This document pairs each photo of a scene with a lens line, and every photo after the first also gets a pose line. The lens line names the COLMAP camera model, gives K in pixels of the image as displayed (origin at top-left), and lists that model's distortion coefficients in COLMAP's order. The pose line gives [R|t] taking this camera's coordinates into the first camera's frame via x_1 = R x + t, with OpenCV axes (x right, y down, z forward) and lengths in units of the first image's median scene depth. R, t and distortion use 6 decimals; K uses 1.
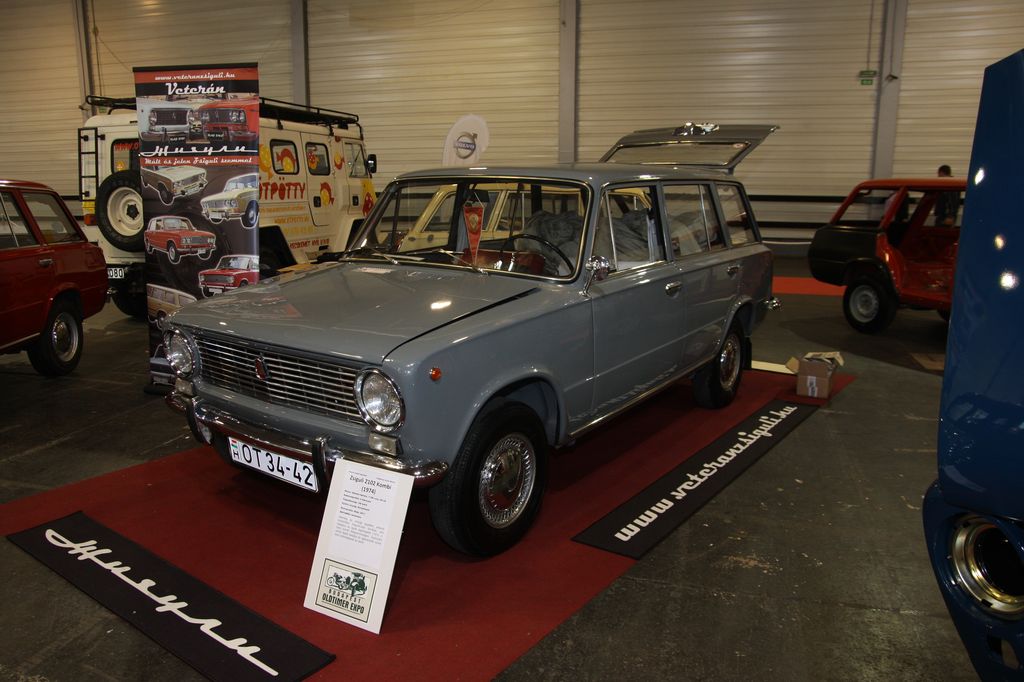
lens RADIAL K [[787.9, 0, 525.7], [0, 787.9, 345.1], [0, 0, 1]] dist [-0.127308, 0.086285]
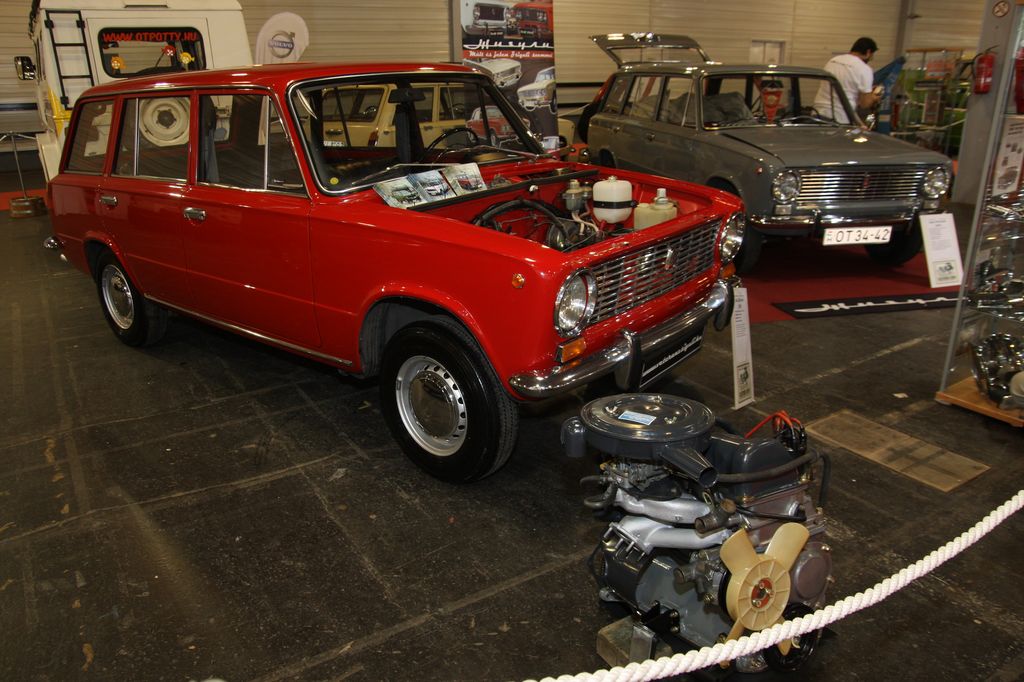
lens RADIAL K [[775.3, 0, 513.0], [0, 775.3, 341.4], [0, 0, 1]] dist [-0.139674, 0.108471]
pose [[0.662981, -0.256831, 0.703203, -1.316248], [0.167328, 0.966385, 0.195195, -0.053118], [-0.729697, -0.011745, 0.683670, 0.238182]]
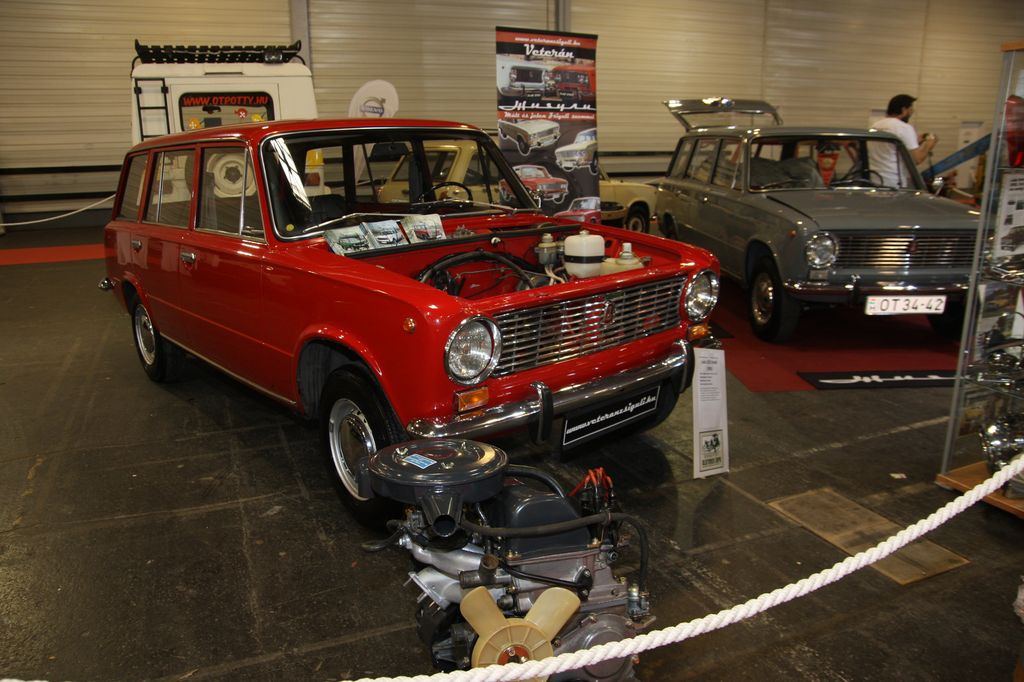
lens RADIAL K [[775.3, 0, 513.0], [0, 775.3, 341.4], [0, 0, 1]] dist [-0.139674, 0.108471]
pose [[0.778803, -0.164780, 0.605239, -1.210344], [0.141334, 0.986165, 0.086626, -0.018451], [-0.611139, 0.018076, 0.791317, 0.148809]]
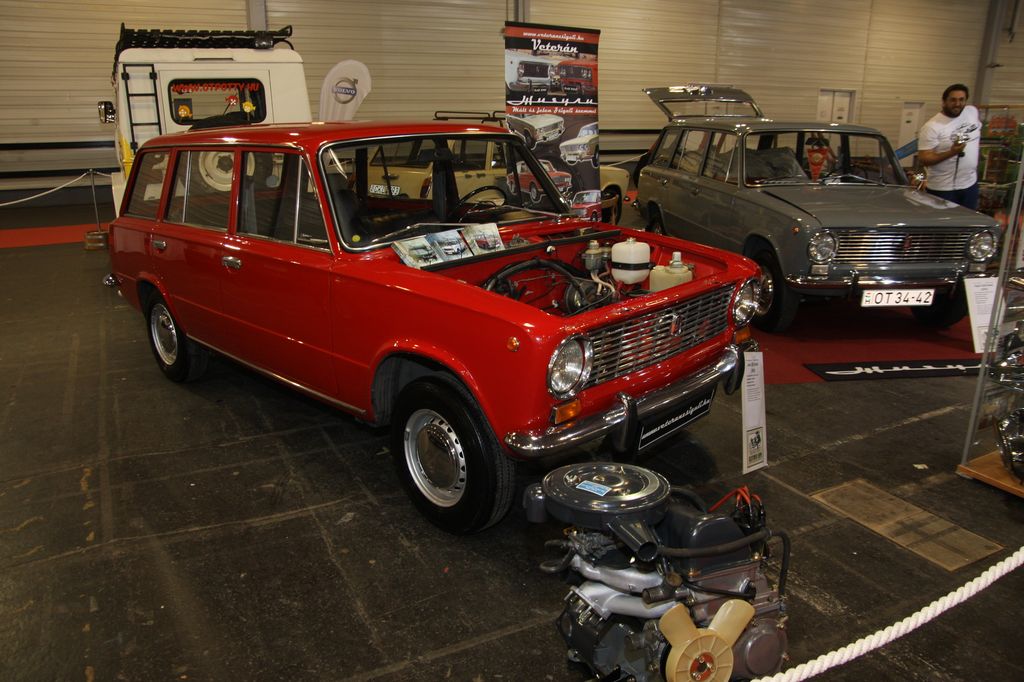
lens RADIAL K [[779.3, 0, 512.0], [0, 779.3, 341.0], [0, 0, 1]] dist [-0.138303, 0.110333]
pose [[0.728462, -0.193601, 0.657162, -1.298312], [0.142106, 0.981077, 0.131502, -0.063282], [-0.670186, -0.002407, 0.742189, 0.192348]]
